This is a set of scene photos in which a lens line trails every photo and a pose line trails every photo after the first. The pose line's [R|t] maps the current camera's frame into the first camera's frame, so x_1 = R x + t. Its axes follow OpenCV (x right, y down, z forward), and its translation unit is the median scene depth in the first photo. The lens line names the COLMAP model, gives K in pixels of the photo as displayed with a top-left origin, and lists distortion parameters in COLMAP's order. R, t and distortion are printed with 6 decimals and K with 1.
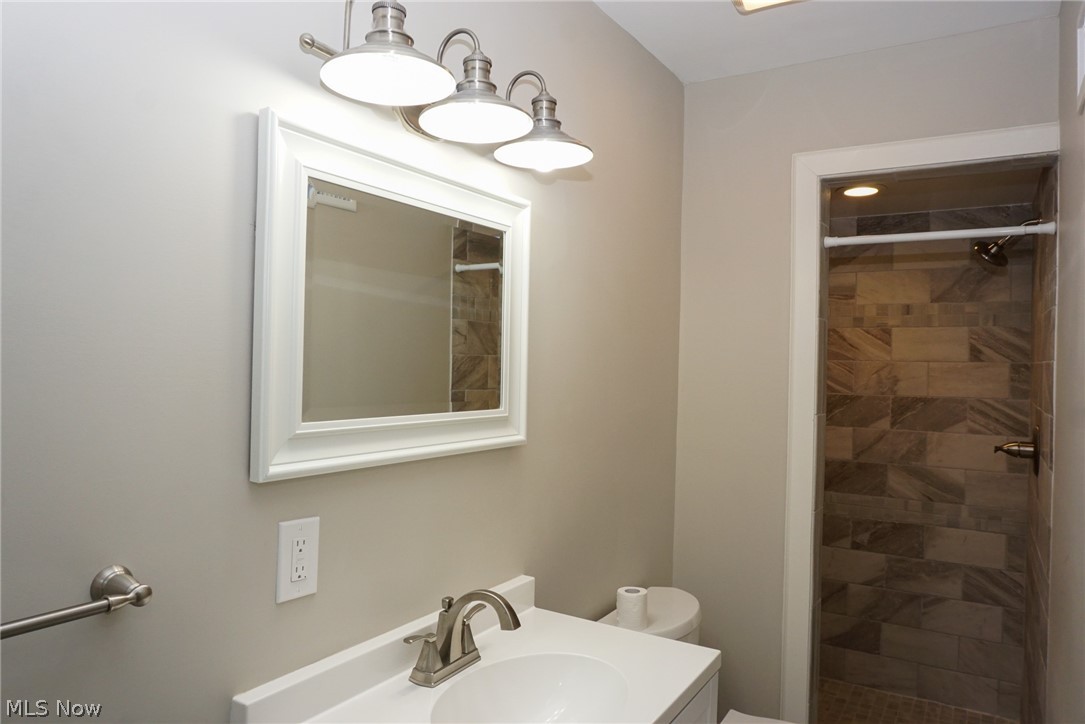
lens RADIAL K [[728.1, 0, 542.1], [0, 728.1, 365.4], [0, 0, 1]] dist [-0.041006, 0.005713]
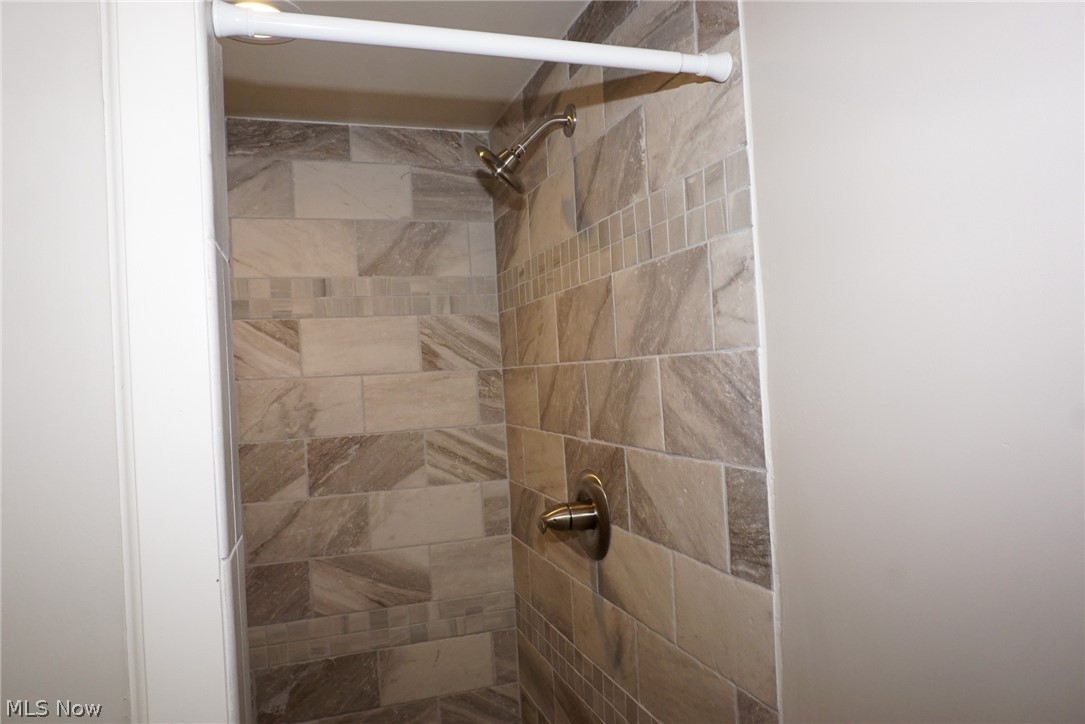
lens RADIAL K [[728.1, 0, 543.2], [0, 728.1, 368.7], [0, 0, 1]] dist [-0.041006, 0.005713]
pose [[0.639316, -0.042290, 0.767780, 0.173395], [0.068018, 0.997683, -0.001685, 0.000756], [-0.765930, 0.053300, 0.640711, 0.503646]]
